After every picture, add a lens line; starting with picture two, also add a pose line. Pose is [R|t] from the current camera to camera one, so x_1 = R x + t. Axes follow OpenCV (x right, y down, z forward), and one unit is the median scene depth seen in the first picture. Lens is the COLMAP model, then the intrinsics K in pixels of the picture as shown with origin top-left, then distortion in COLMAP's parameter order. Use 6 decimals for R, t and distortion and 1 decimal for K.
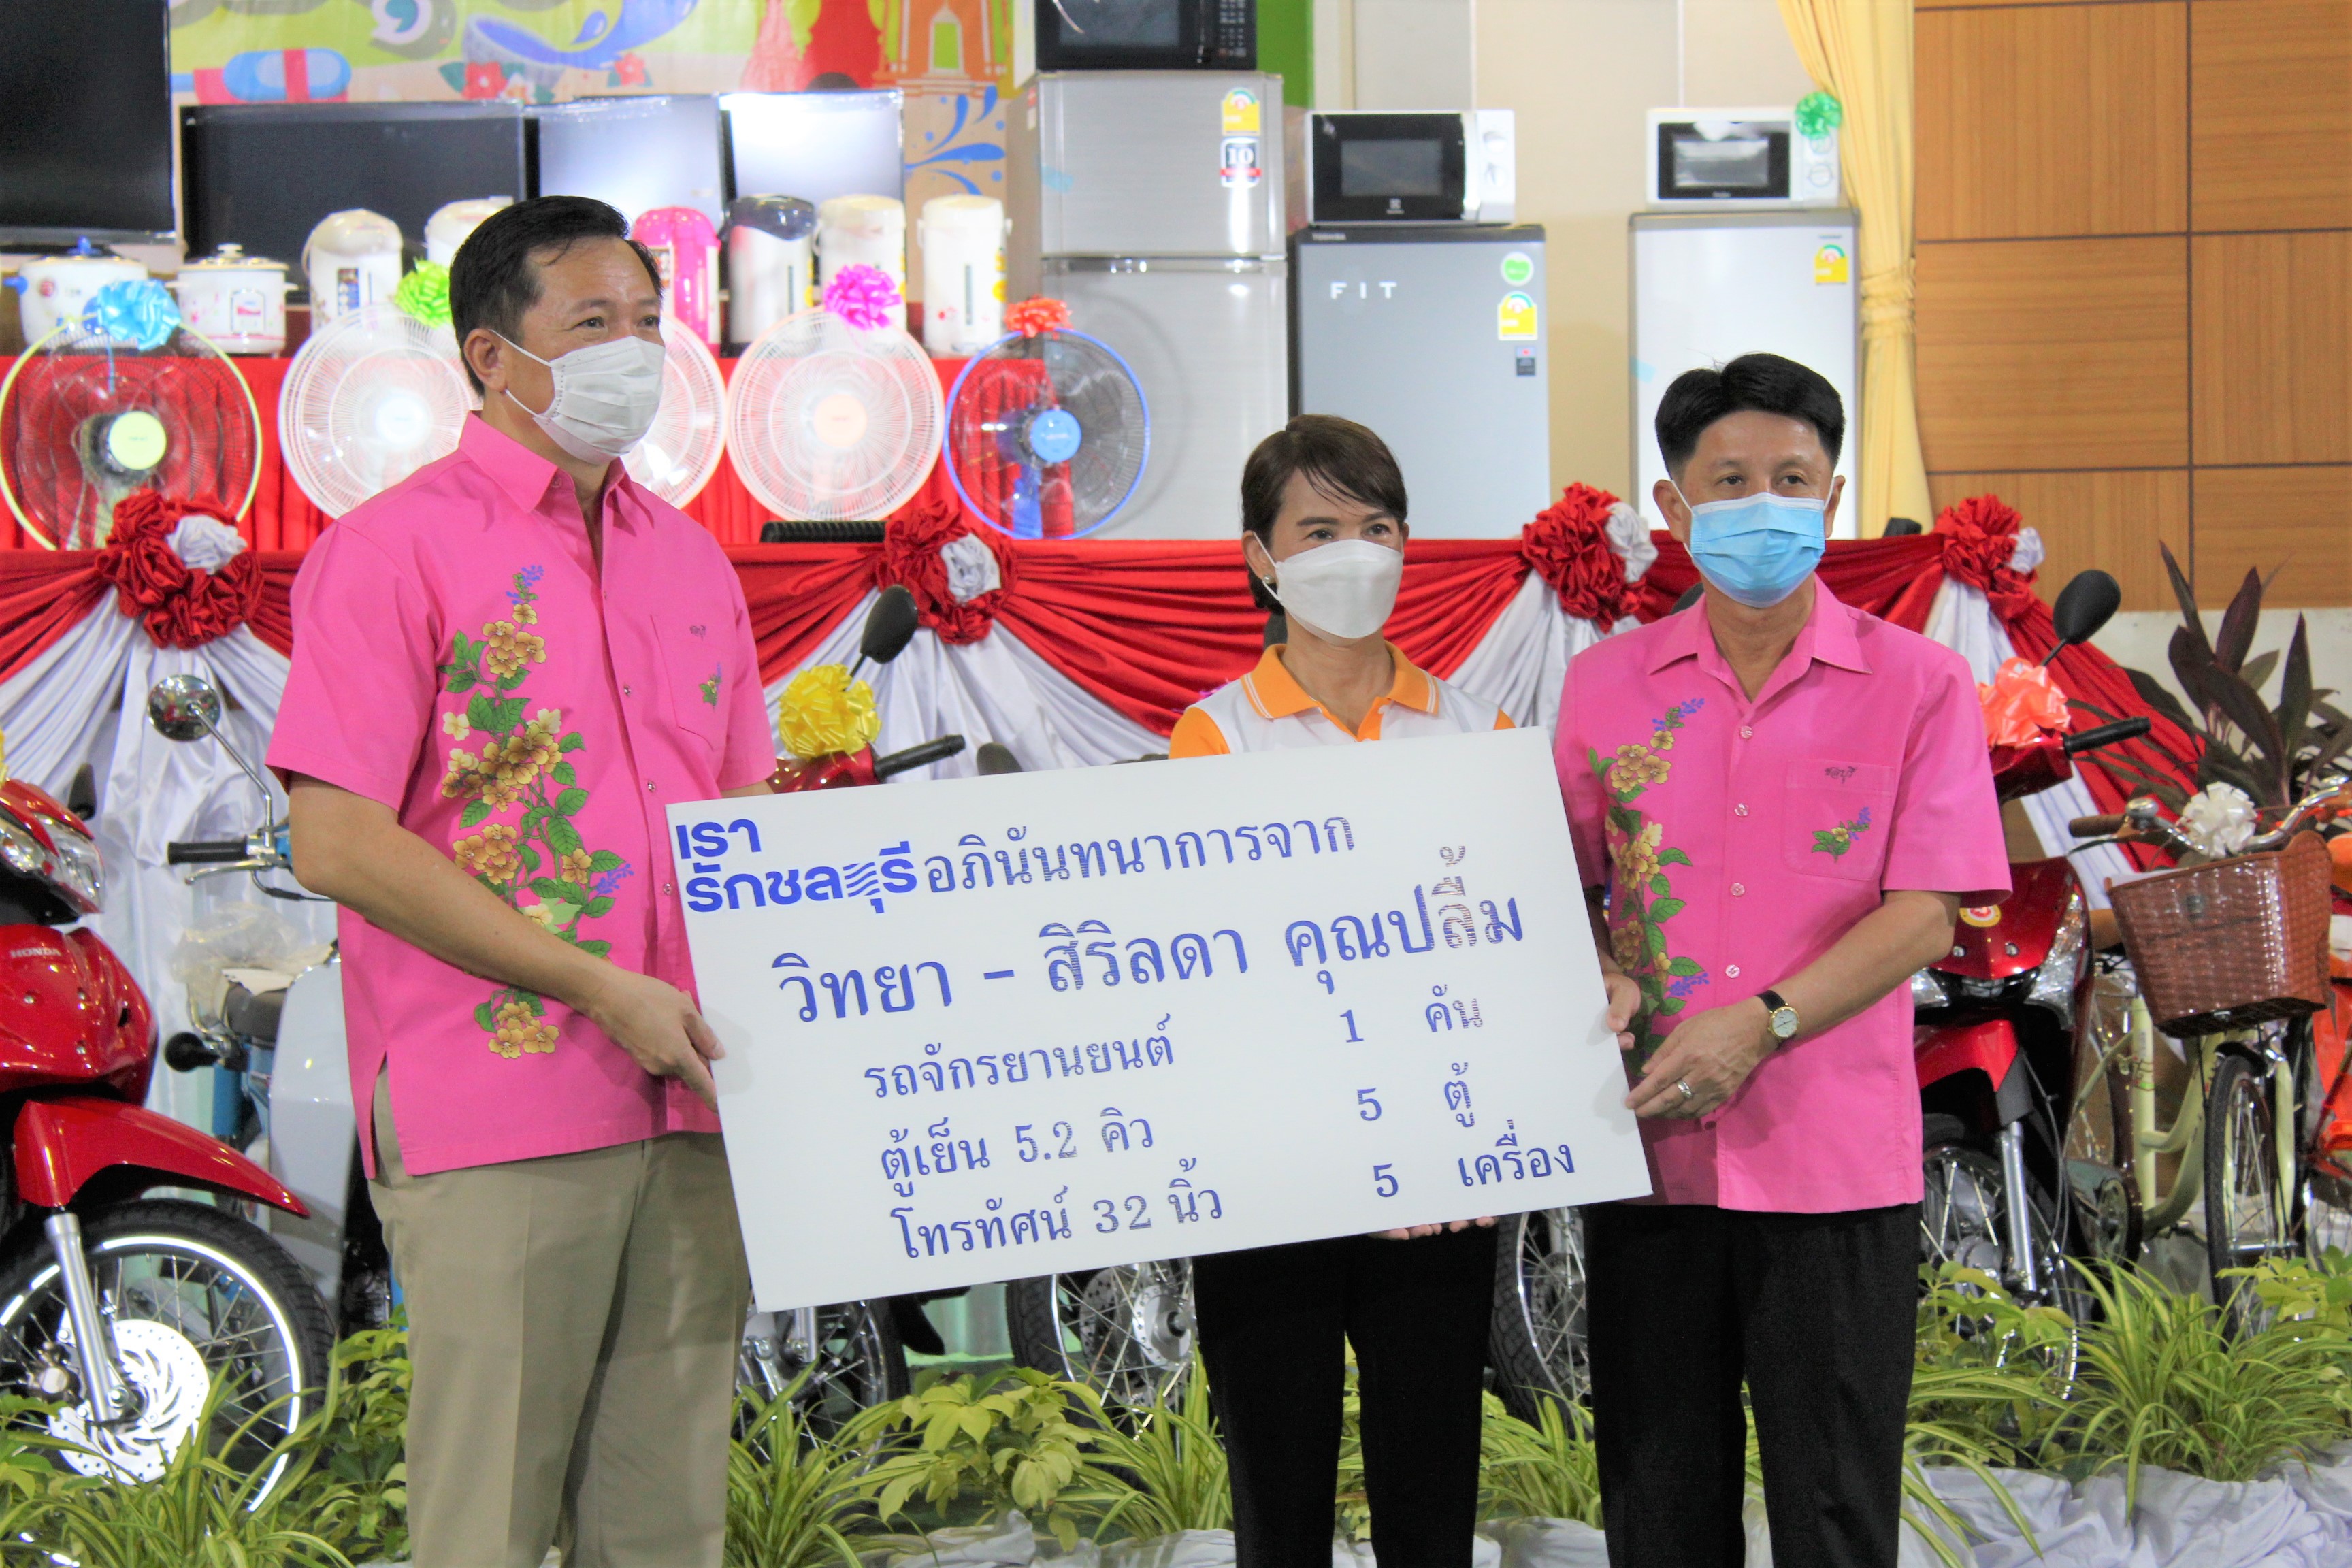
lens RADIAL K [[5653.2, 0, 1176.0], [0, 5653.2, 784.0], [0, 0, 1]] dist [0.070531, 0.353204]
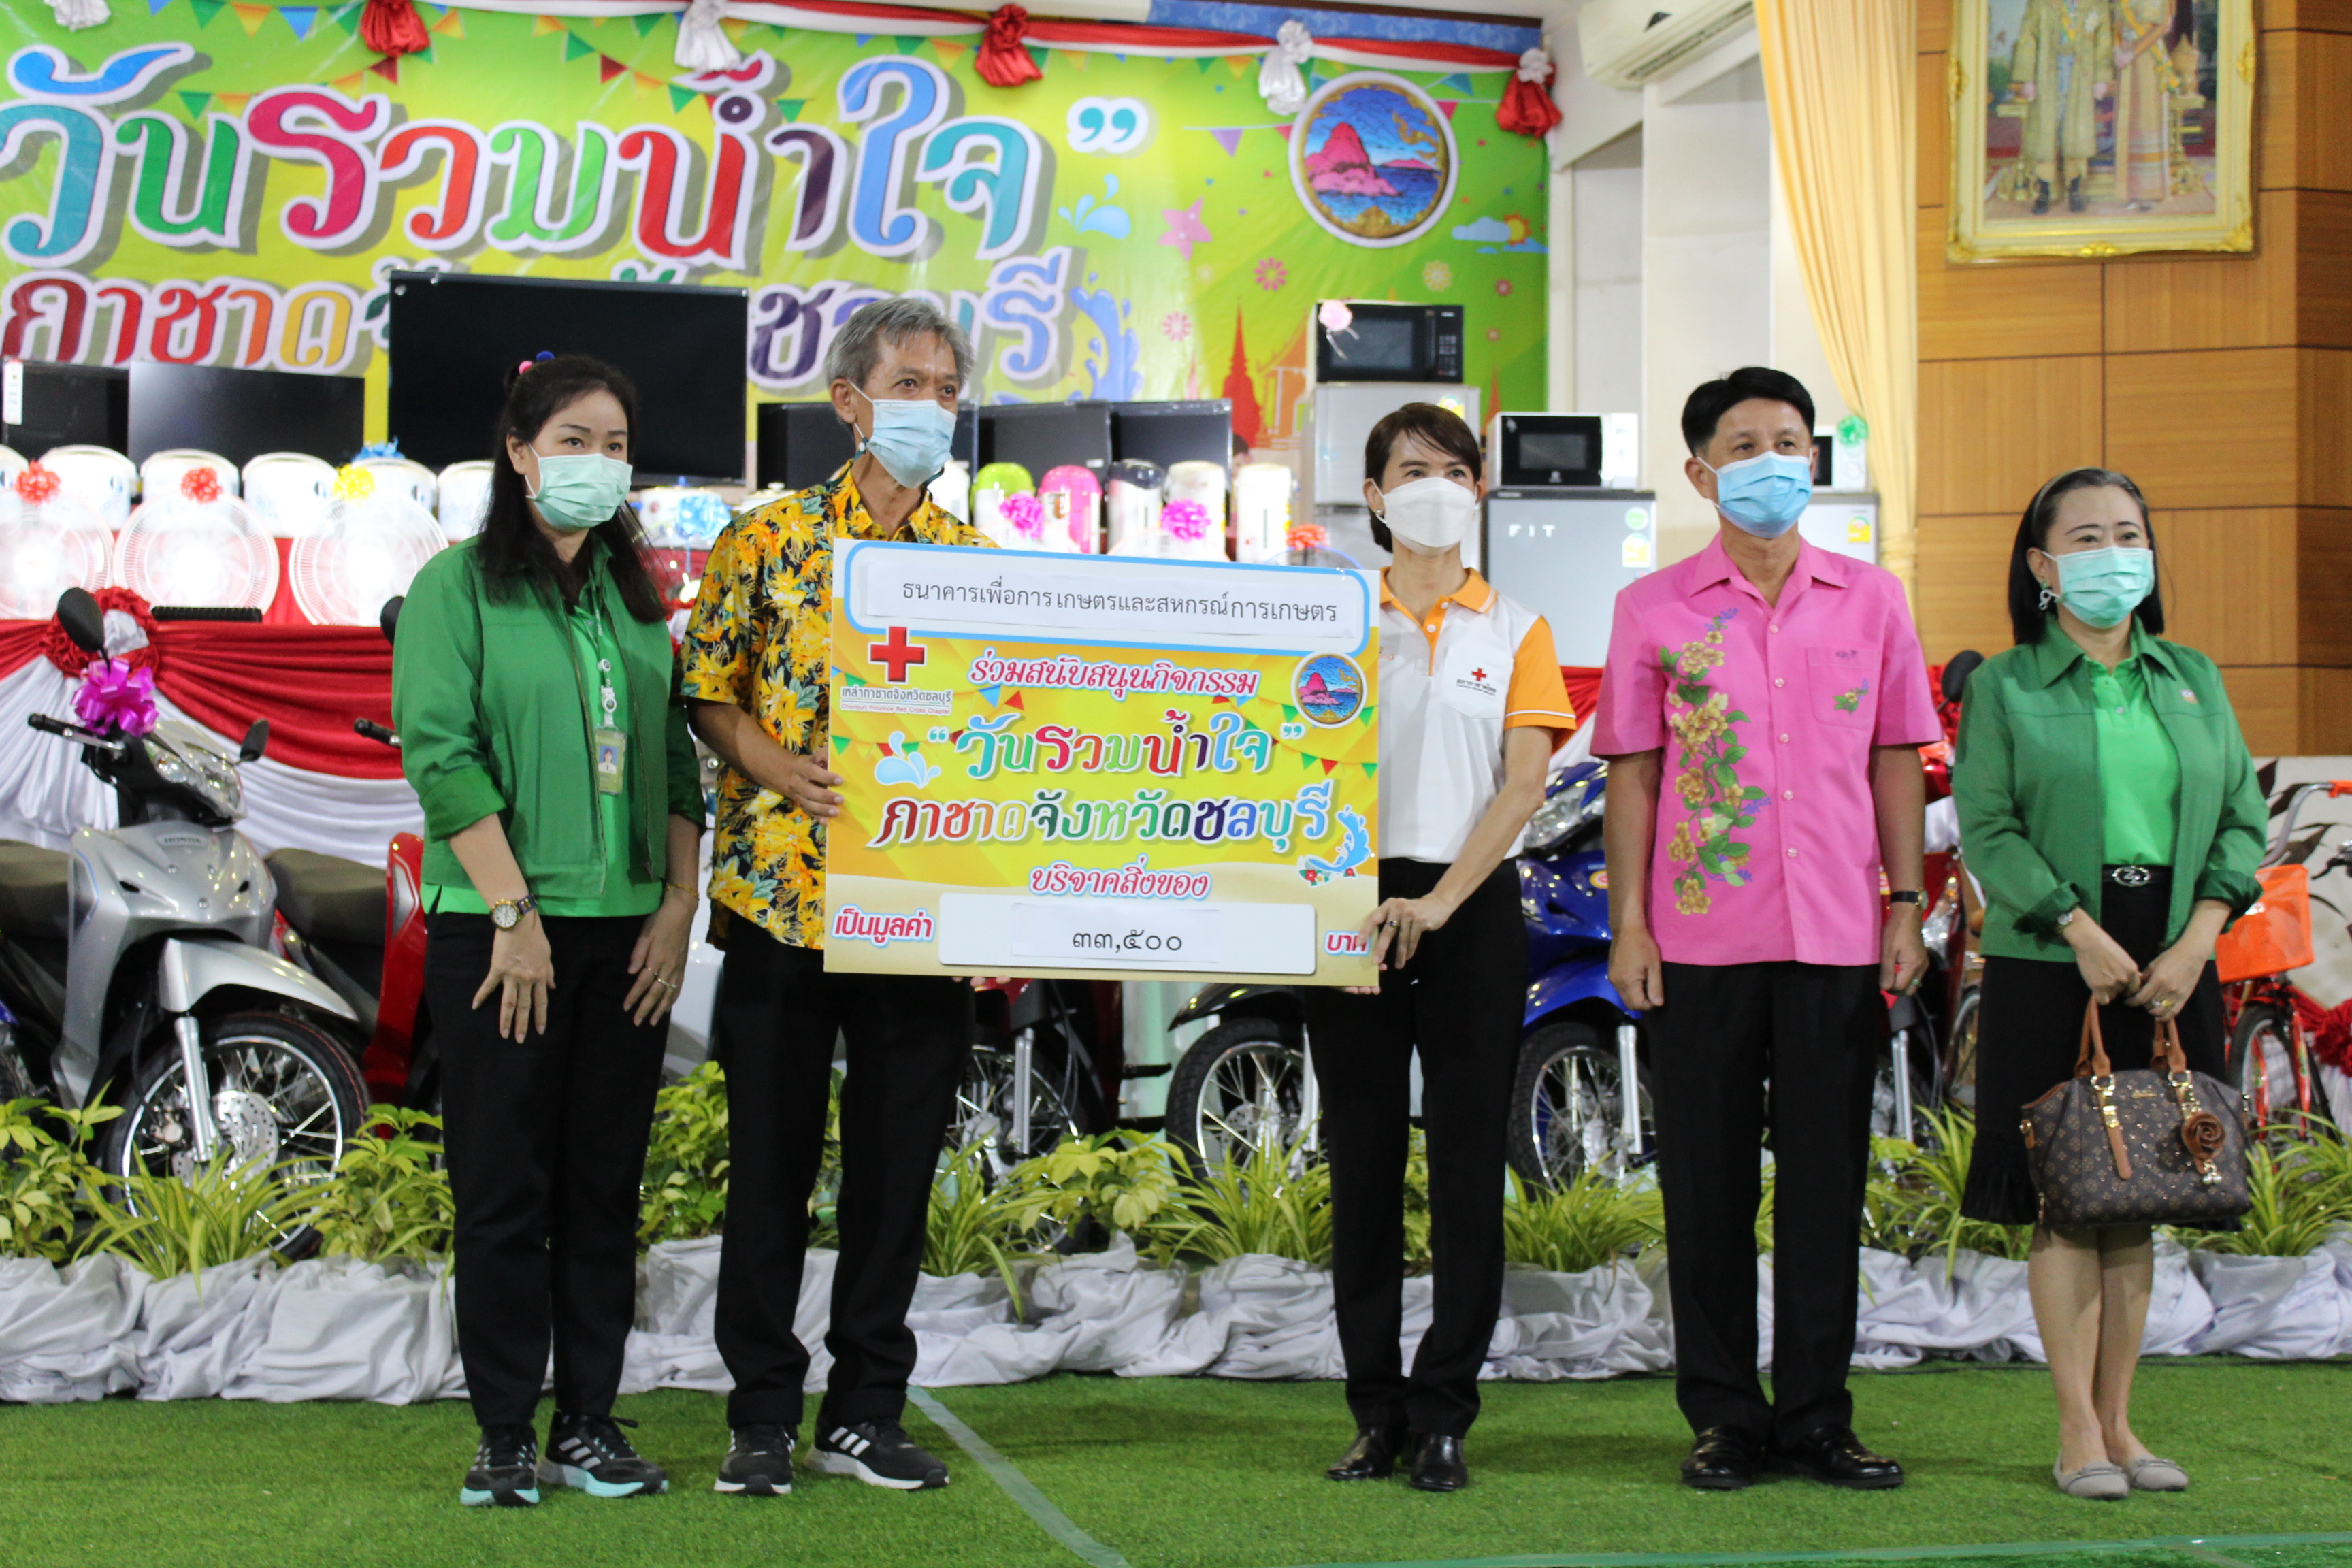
lens RADIAL K [[3507.8, 0, 1171.9], [0, 3507.8, 795.8], [0, 0, 1]] dist [-0.049992, 0.173437]
pose [[0.992734, 0.018130, -0.118955, 0.057946], [-0.025987, 0.997557, -0.064837, 0.051792], [0.117489, 0.067457, 0.990780, 0.090528]]
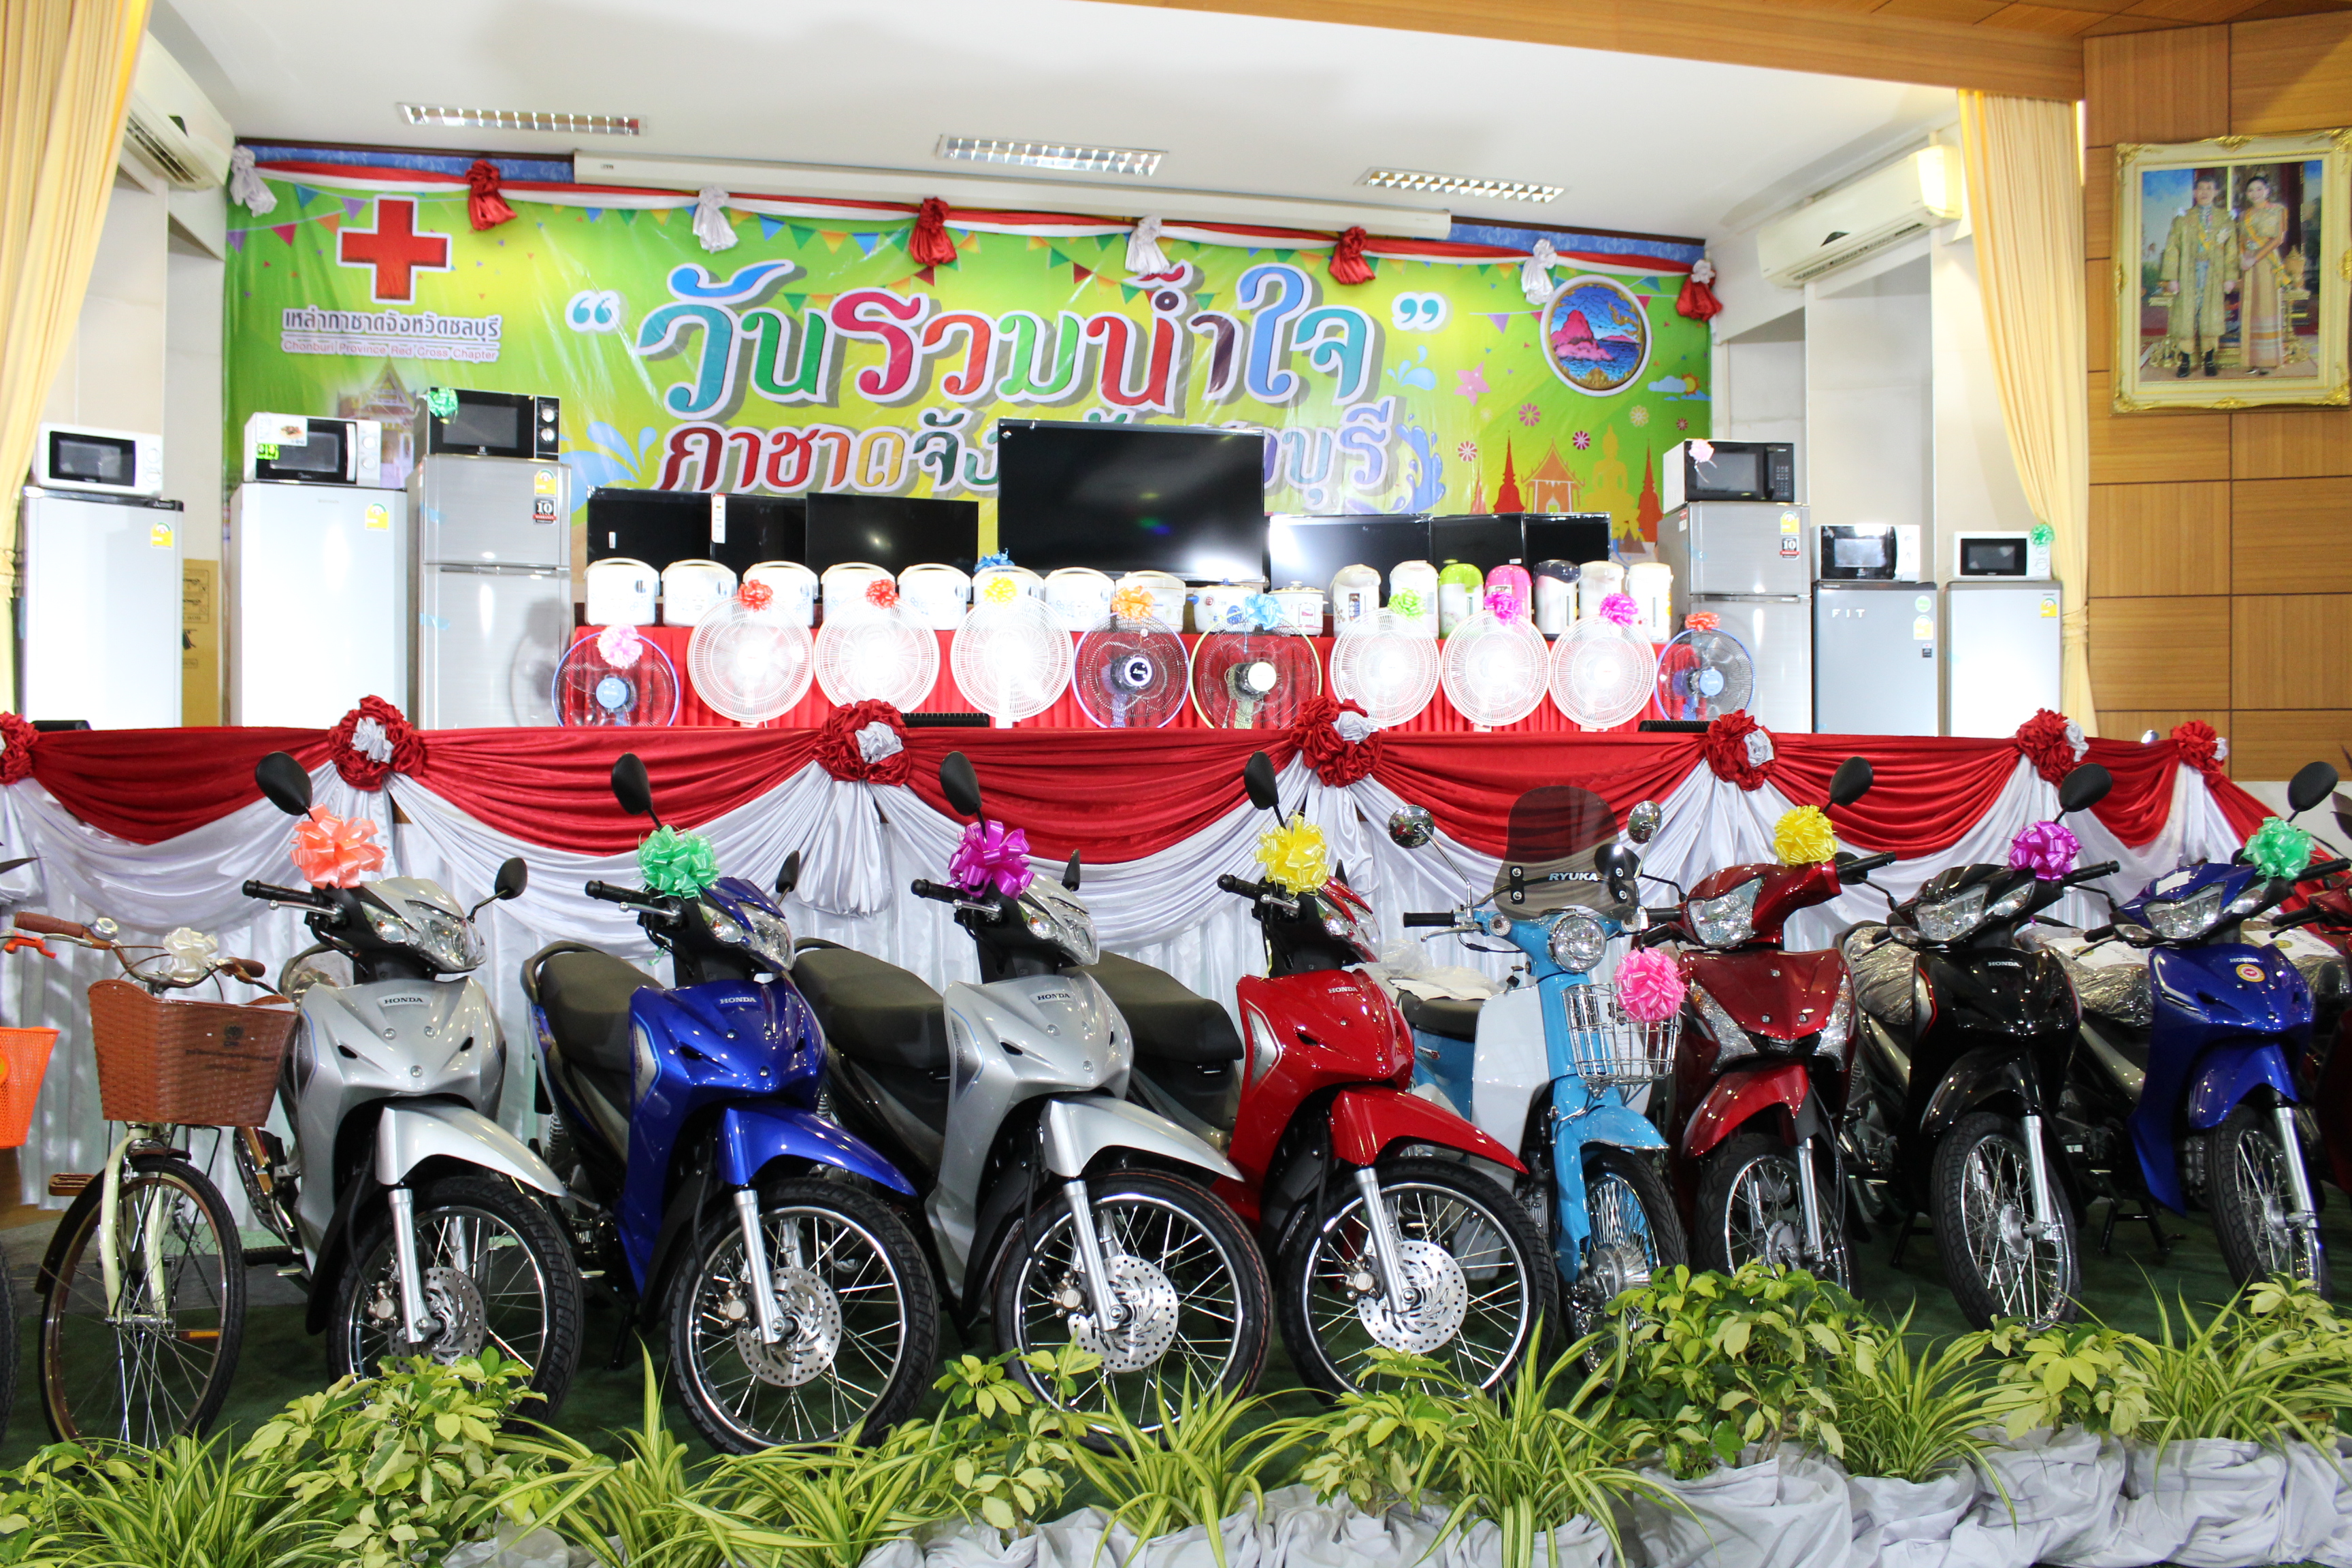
lens RADIAL K [[1954.8, 0, 1164.8], [0, 1954.8, 798.3], [0, 0, 1]] dist [-0.171141, 0.156580]
pose [[0.990778, 0.017554, -0.134355, -0.131046], [-0.019562, 0.999716, -0.013636, -0.009726], [0.134077, 0.016139, 0.990839, 0.349574]]
